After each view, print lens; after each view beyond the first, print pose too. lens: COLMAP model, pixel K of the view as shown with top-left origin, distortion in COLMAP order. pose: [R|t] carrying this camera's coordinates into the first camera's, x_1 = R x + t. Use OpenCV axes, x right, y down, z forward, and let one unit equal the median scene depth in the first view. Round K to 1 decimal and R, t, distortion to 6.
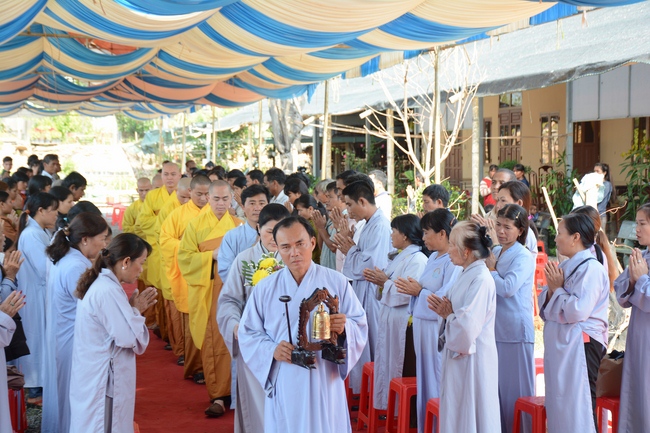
lens RADIAL K [[1363.5, 0, 325.0], [0, 1363.5, 216.5], [0, 0, 1]] dist [0.443638, 0.066249]
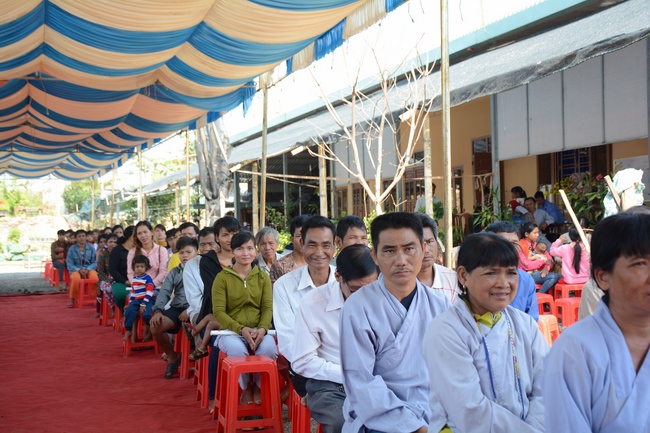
lens RADIAL K [[1045.6, 0, 325.0], [0, 1045.6, 216.5], [0, 0, 1]] dist [0.251609, 0.063059]
pose [[0.996267, -0.016478, 0.084736, -0.014898], [0.021565, 0.997997, -0.059472, 0.016679], [-0.083586, 0.061078, 0.994627, 0.270758]]
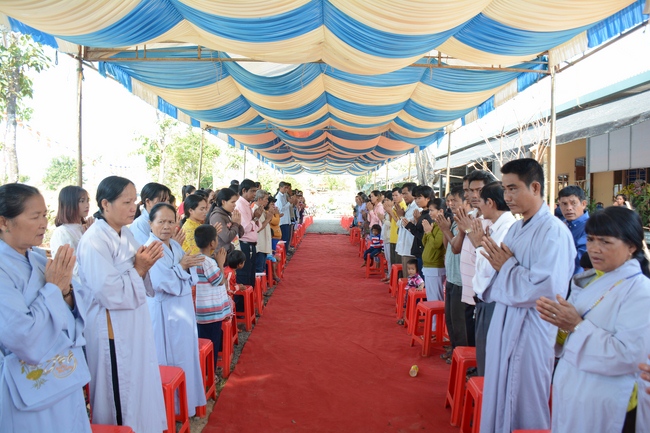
lens RADIAL K [[538.0, 0, 325.0], [0, 538.0, 216.5], [0, 0, 1]] dist [-0.073611, 0.009389]
pose [[0.976468, 0.023958, -0.214327, -0.003985], [-0.027029, 0.999570, -0.011409, 0.003886], [0.213961, 0.016934, 0.976695, 0.304633]]
